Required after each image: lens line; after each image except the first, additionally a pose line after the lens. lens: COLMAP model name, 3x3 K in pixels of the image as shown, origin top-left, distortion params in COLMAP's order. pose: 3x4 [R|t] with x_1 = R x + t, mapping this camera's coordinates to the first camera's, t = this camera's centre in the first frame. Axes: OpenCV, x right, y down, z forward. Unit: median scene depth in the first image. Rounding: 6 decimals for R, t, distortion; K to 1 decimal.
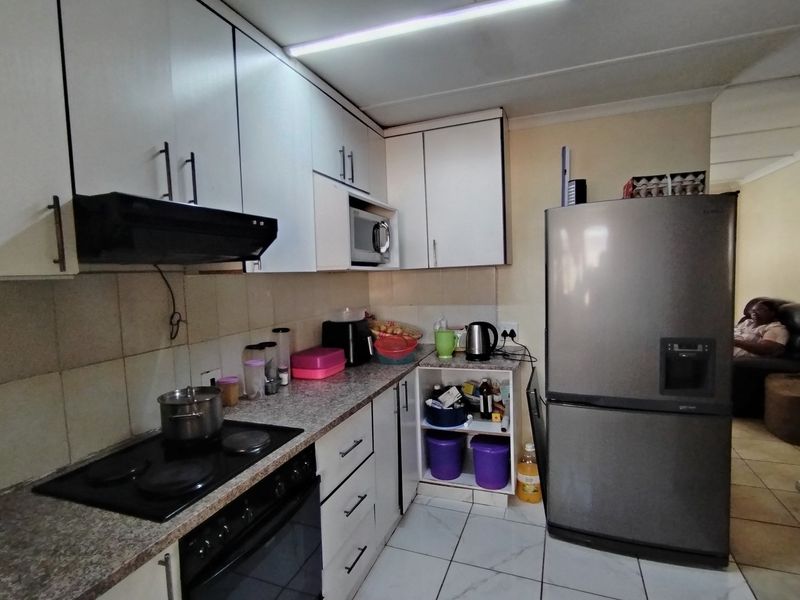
lens RADIAL K [[415.9, 0, 399.5], [0, 415.9, 300.2], [0, 0, 1]] dist [-0.004506, 0.003693]
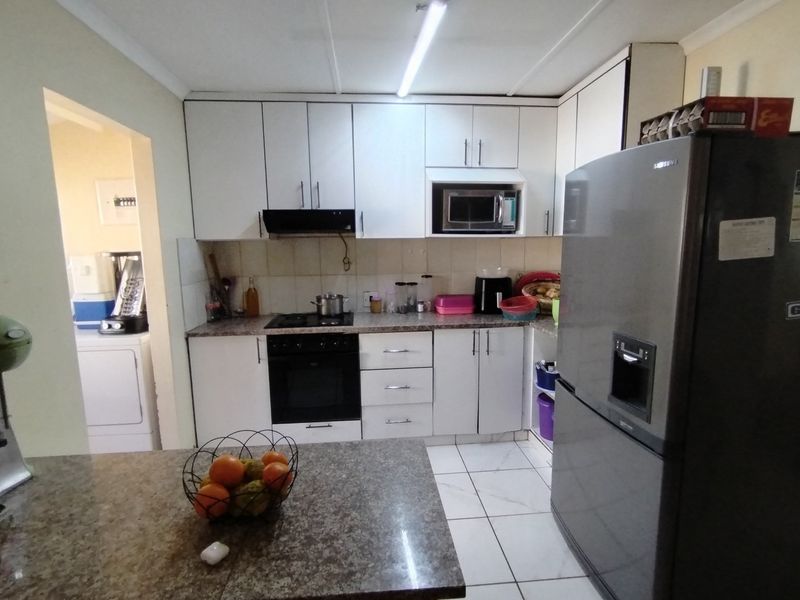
lens RADIAL K [[415.9, 0, 404.0], [0, 415.9, 301.4], [0, 0, 1]] dist [-0.004506, 0.003693]
pose [[0.457774, 0.158255, -0.874870, 1.155095], [-0.063990, 0.987343, 0.145117, -0.058693], [0.886763, -0.010448, 0.462107, 0.271730]]
